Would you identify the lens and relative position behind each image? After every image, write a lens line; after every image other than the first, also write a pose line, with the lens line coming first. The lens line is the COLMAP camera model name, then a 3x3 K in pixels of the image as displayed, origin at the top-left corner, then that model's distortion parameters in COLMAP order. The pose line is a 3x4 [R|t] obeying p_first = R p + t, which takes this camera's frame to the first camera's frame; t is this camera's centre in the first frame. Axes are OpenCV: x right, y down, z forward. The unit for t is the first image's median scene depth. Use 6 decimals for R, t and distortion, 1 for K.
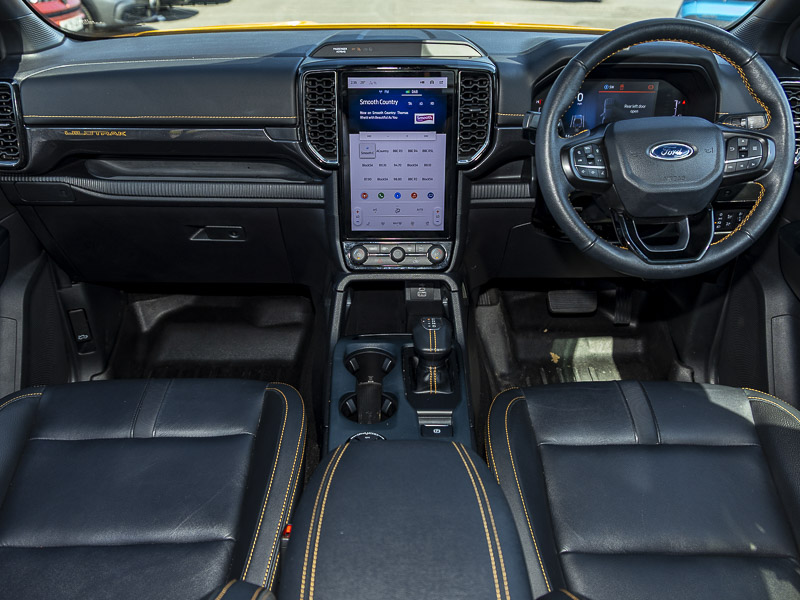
lens RADIAL K [[666.8, 0, 402.5], [0, 666.8, 278.7], [0, 0, 1]] dist [0.019152, 0.010112]
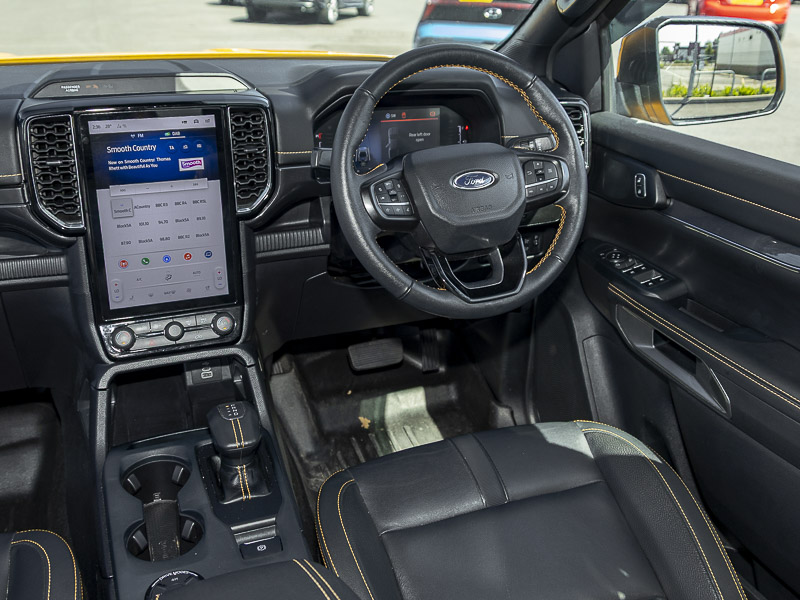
lens RADIAL K [[771.2, 0, 395.7], [0, 771.2, 240.5], [0, 0, 1]] dist [0.024112, 0.000000]
pose [[0.939956, -0.105493, 0.324581, -0.049959], [0.143829, 0.984895, -0.096412, -0.016789], [-0.309508, 0.137308, 0.940931, 0.029062]]
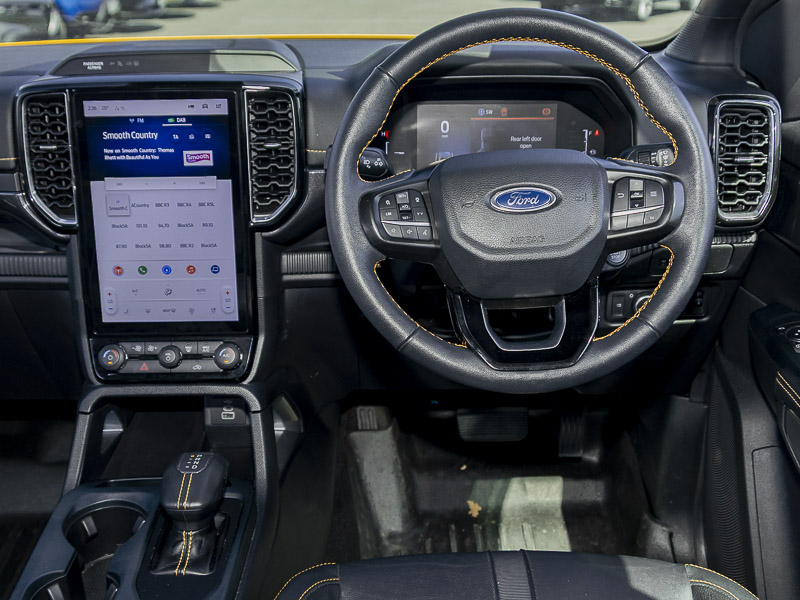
lens RADIAL K [[896.9, 0, 373.4], [0, 896.9, 279.2], [0, 0, 1]] dist [0.023380, 0.000000]
pose [[0.999401, -0.008411, -0.033559, 0.240905], [0.004306, 0.992696, -0.120565, -0.004444], [0.034328, 0.120348, 0.992138, 0.105096]]
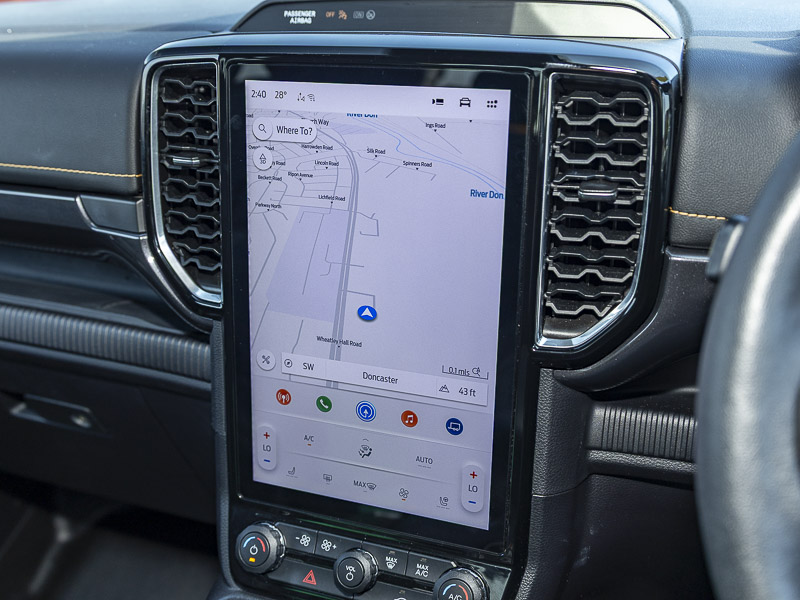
lens RADIAL K [[933.1, 0, 408.0], [0, 933.1, 277.4], [0, 0, 1]] dist [-0.033926, 0.000000]
pose [[0.926879, 0.111692, -0.358359, 0.187995], [-0.150824, 0.985063, -0.083080, -0.161872], [0.343727, 0.131054, 0.929880, 0.557335]]
